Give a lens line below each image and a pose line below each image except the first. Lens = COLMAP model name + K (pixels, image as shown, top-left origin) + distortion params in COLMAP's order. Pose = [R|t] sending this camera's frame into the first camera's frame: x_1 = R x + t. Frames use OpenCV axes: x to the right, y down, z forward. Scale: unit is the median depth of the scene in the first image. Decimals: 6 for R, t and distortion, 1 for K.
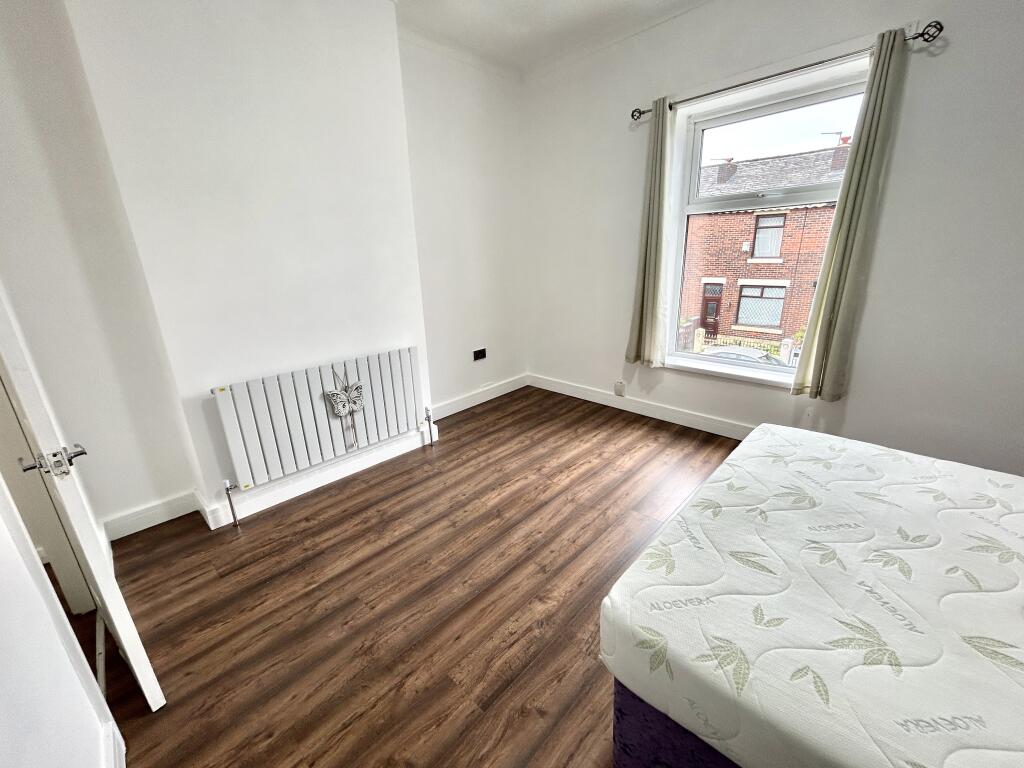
lens RADIAL K [[416.8, 0, 515.2], [0, 416.8, 384.9], [0, 0, 1]] dist [0.002420, 0.000588]
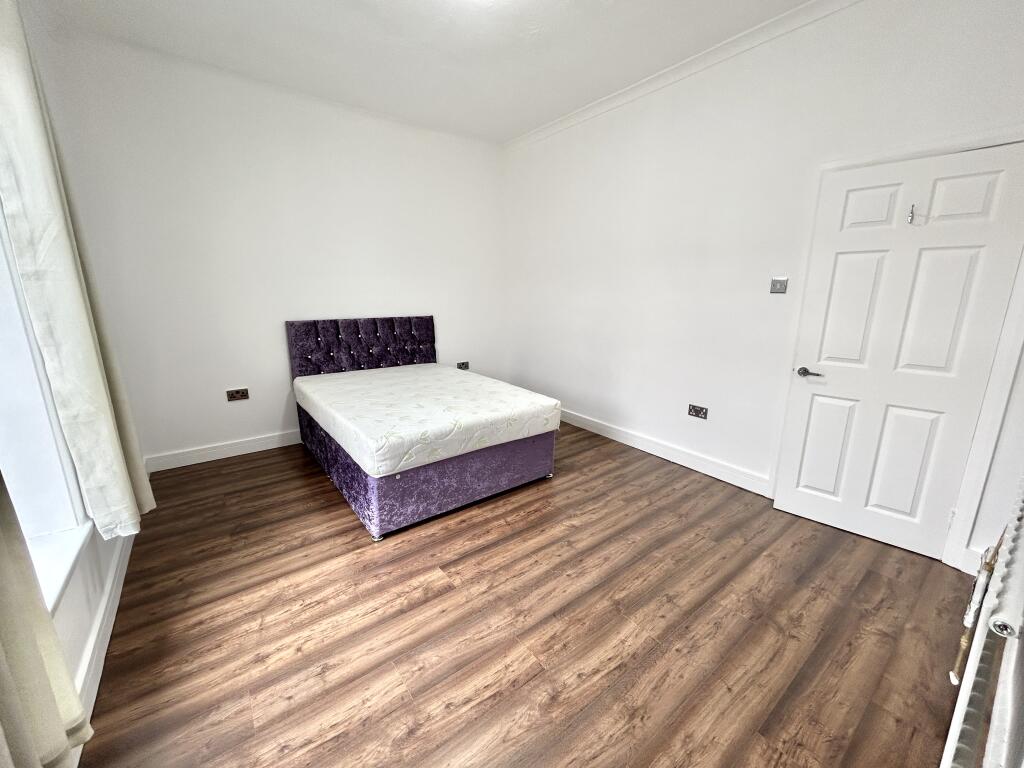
lens RADIAL K [[416.8, 0, 513.0], [0, 416.8, 384.7], [0, 0, 1]] dist [0.002420, 0.000588]
pose [[-0.987335, 0.001328, 0.158646, 0.032323], [0.081918, 0.860622, 0.502613, -0.508074], [-0.135866, 0.509243, -0.849831, 1.600195]]
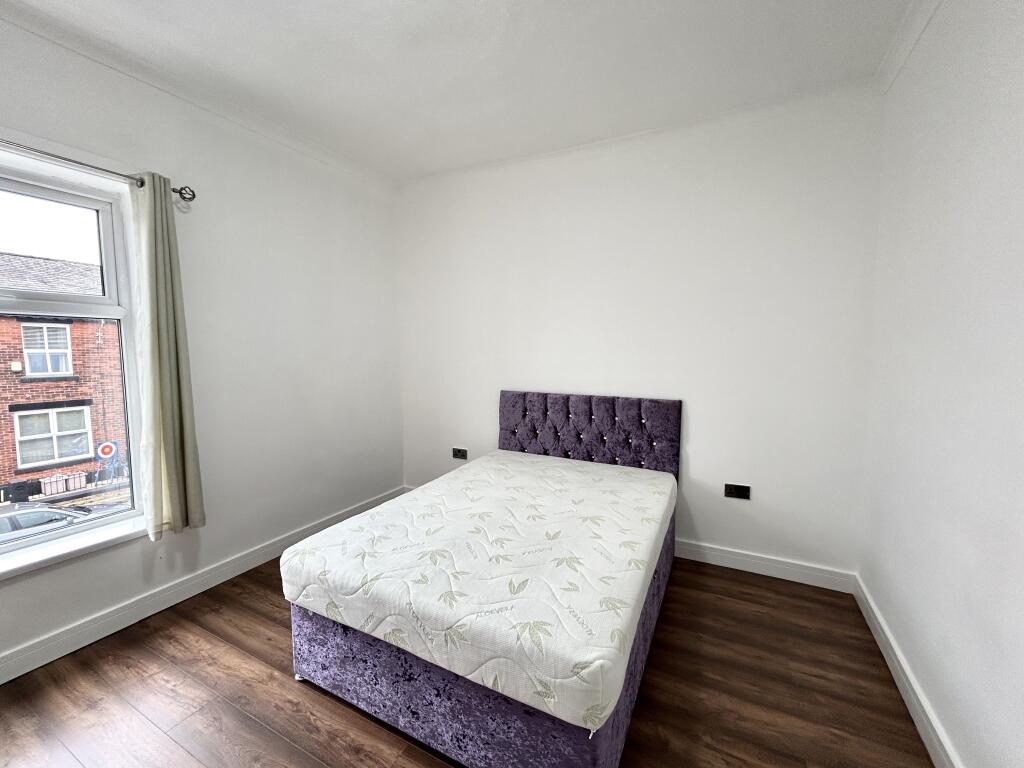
lens RADIAL K [[416.8, 0, 510.6], [0, 416.8, 383.7], [0, 0, 1]] dist [0.002420, 0.000588]
pose [[-0.277164, -0.044706, 0.959782, -0.355034], [0.303395, 0.943737, 0.131572, -0.196642], [-0.911664, 0.327661, -0.248006, 0.566412]]
